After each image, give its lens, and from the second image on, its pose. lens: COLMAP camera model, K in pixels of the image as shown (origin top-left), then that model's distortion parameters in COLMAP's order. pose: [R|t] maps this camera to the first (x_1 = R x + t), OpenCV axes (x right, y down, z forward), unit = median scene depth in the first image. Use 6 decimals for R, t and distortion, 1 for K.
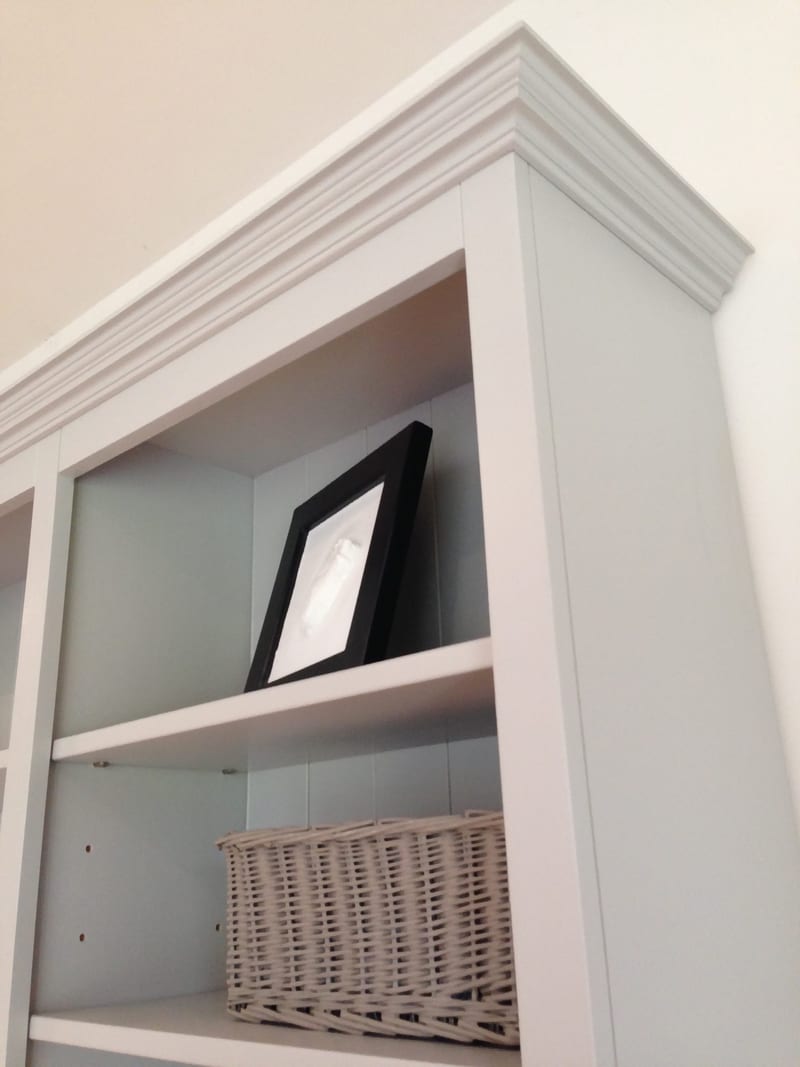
lens RADIAL K [[975.8, 0, 400.0], [0, 975.8, 533.5], [0, 0, 1]] dist [0.149219, -0.254684]
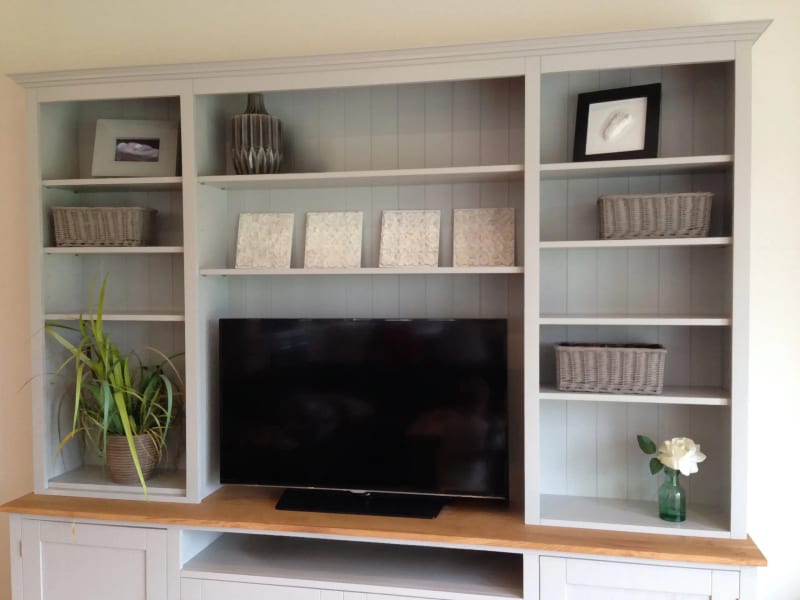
lens RADIAL K [[731.6, 0, 400.0], [0, 731.6, 300.0], [0, 0, 1]] dist [0.149219, -0.254684]
pose [[0.859056, 0.011175, 0.511760, -2.373541], [-0.188404, 0.936483, 0.295811, -0.005280], [-0.475949, -0.350536, 0.806596, -1.063045]]
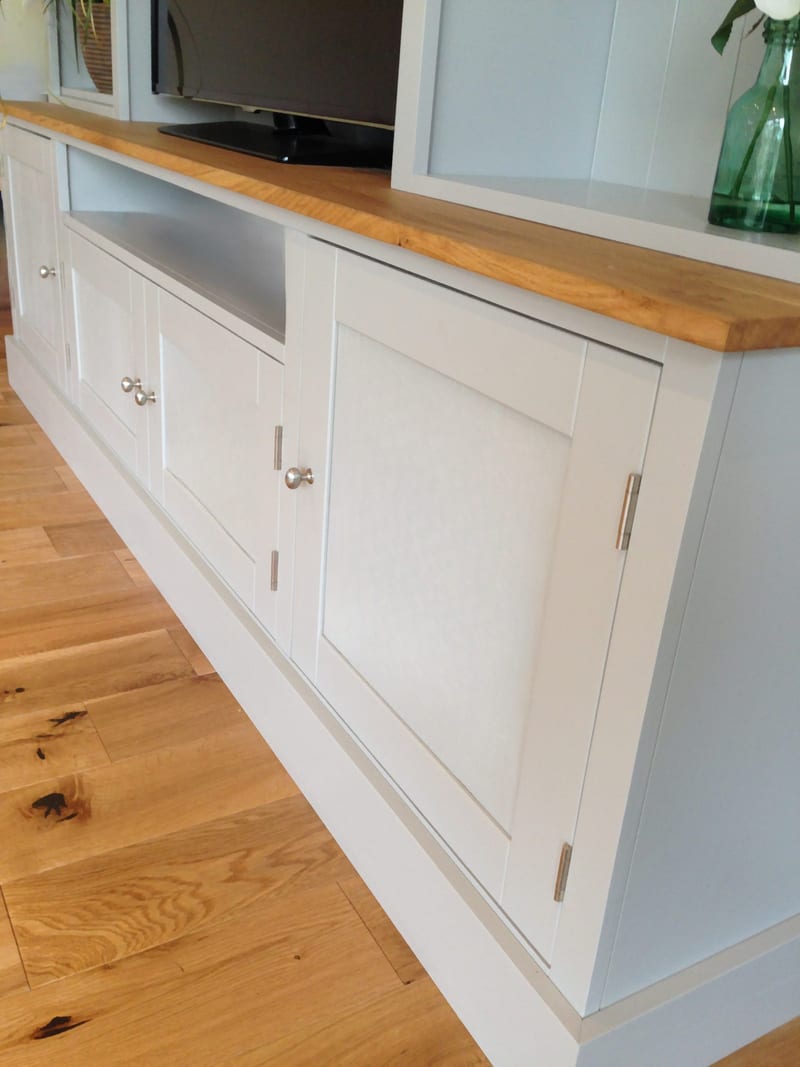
lens RADIAL K [[975.8, 0, 400.0], [0, 975.8, 533.5], [0, 0, 1]] dist [0.149219, -0.254684]
pose [[0.950711, 0.217402, -0.221098, 0.008118], [-0.009904, 0.733968, 0.679112, 0.988363], [0.309919, -0.643449, 0.699945, -0.576258]]
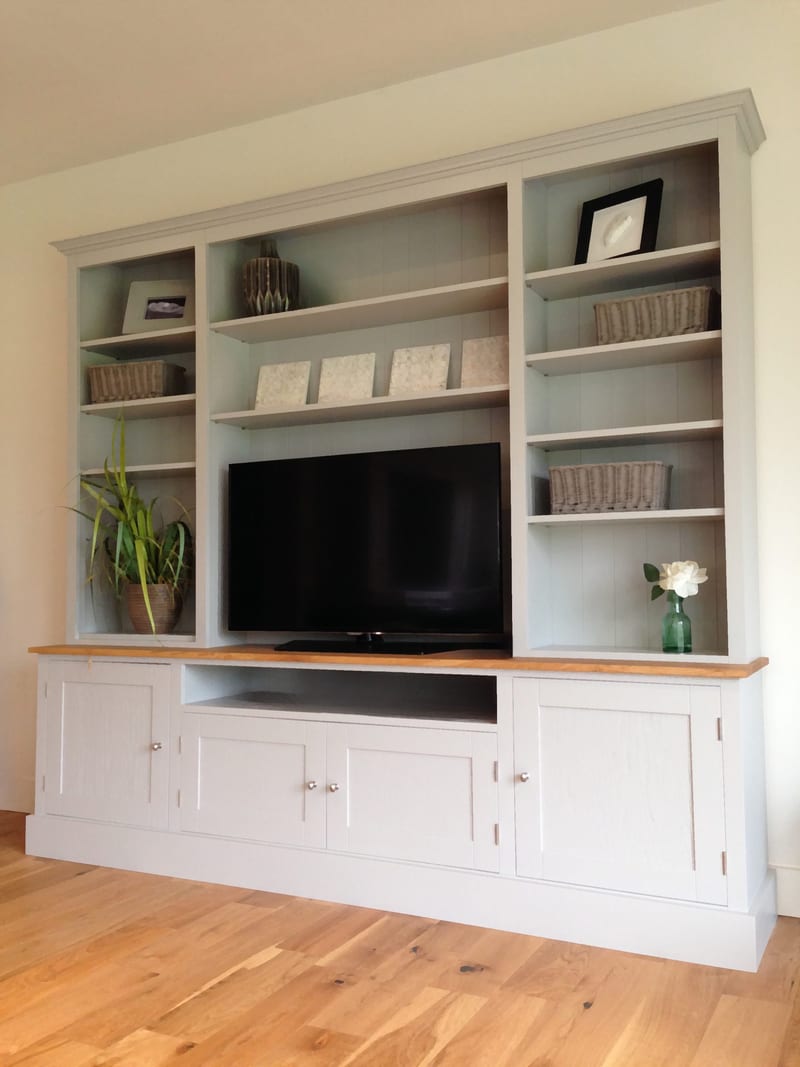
lens RADIAL K [[975.8, 0, 400.0], [0, 975.8, 533.5], [0, 0, 1]] dist [0.149219, -0.254684]
pose [[0.960509, 0.038067, 0.275631, -1.845078], [-0.112342, 0.959324, 0.258992, 0.280469], [-0.254560, -0.279729, 0.925716, -2.348172]]
